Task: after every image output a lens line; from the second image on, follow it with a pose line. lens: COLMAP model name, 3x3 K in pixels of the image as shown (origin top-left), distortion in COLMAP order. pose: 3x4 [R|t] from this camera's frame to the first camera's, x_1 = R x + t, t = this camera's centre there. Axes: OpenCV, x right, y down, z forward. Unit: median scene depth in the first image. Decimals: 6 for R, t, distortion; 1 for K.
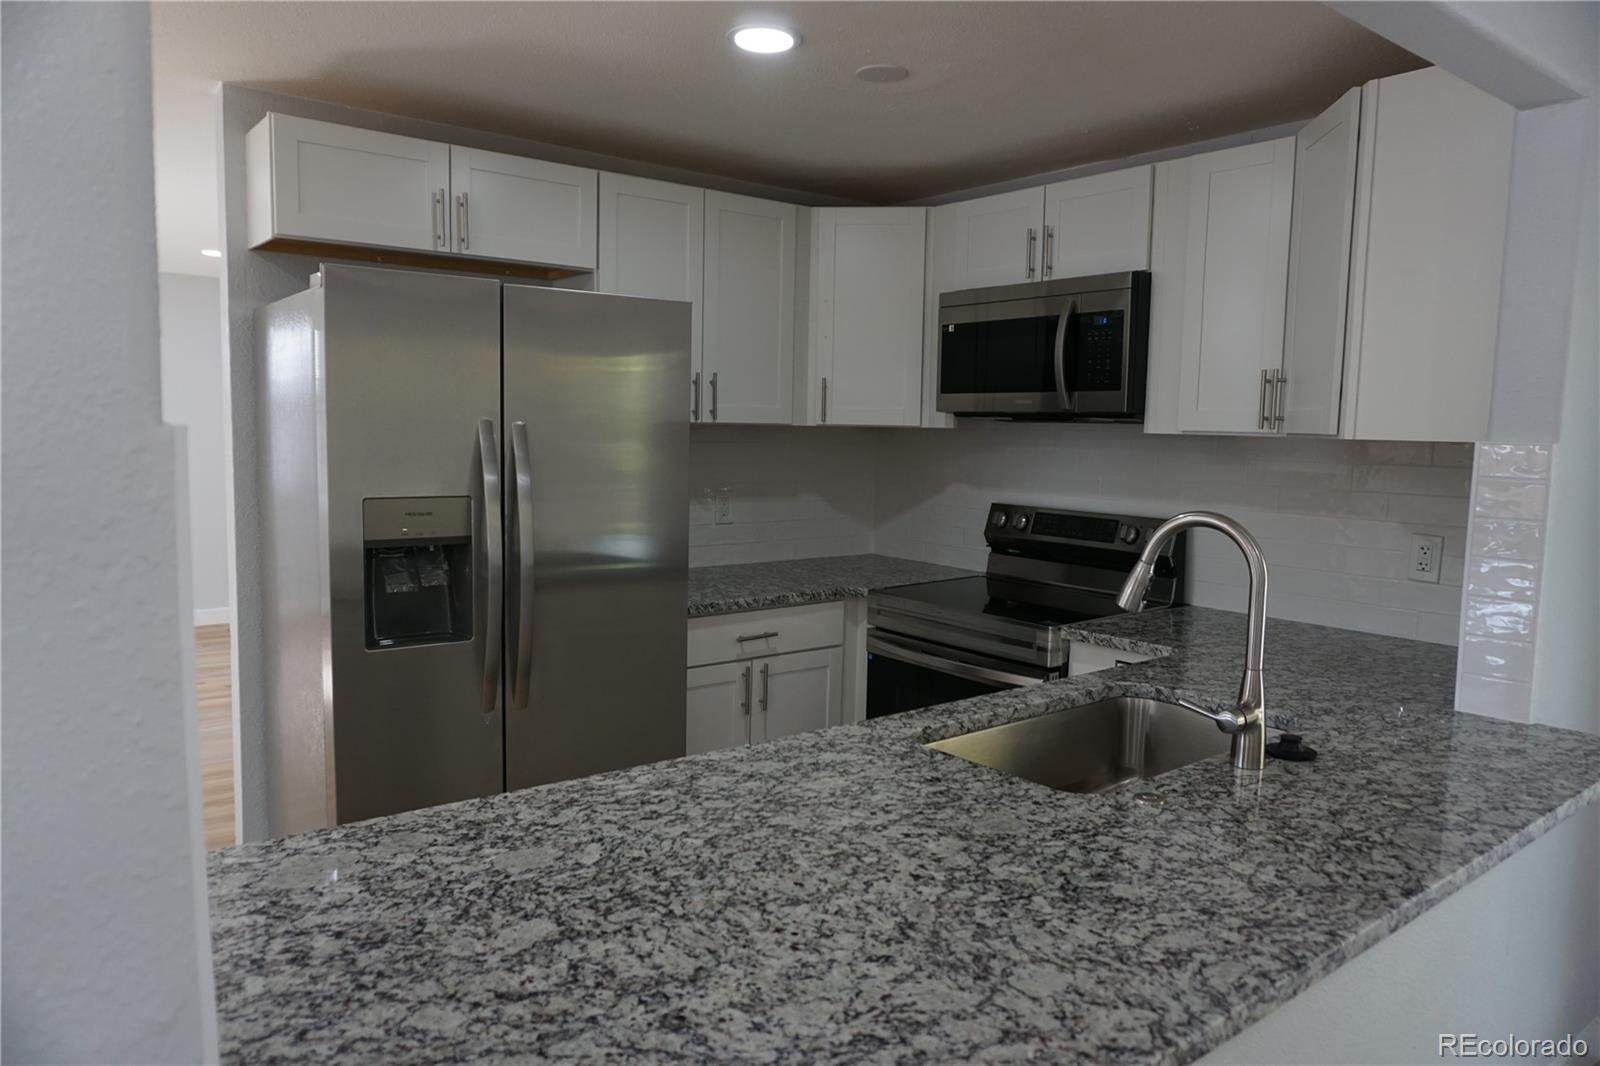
lens RADIAL K [[1063.2, 0, 800.0], [0, 1063.2, 533.0], [0, 0, 1]] dist [-0.057794, 0.037807]
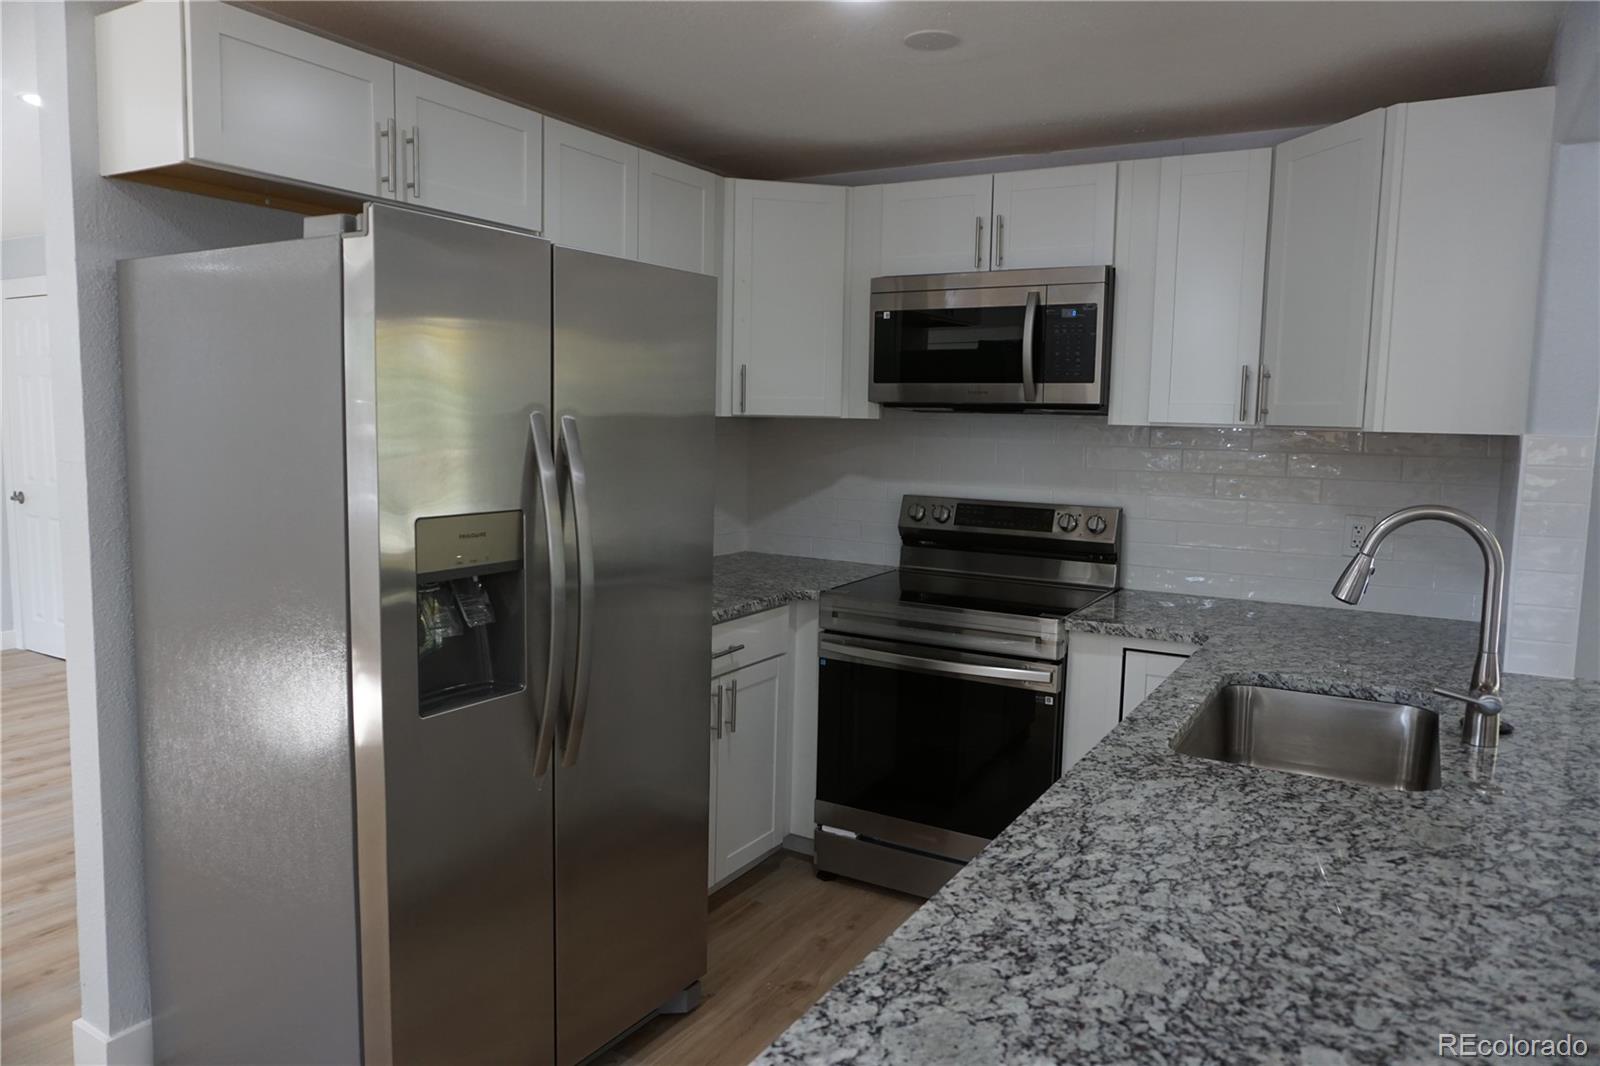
lens RADIAL K [[1063.2, 0, 800.0], [0, 1063.2, 533.0], [0, 0, 1]] dist [-0.057794, 0.037807]
pose [[0.931950, -0.041285, 0.360229, -0.564915], [0.036299, 0.999129, 0.020597, -0.036360], [-0.360765, -0.006120, 0.932637, 0.255973]]
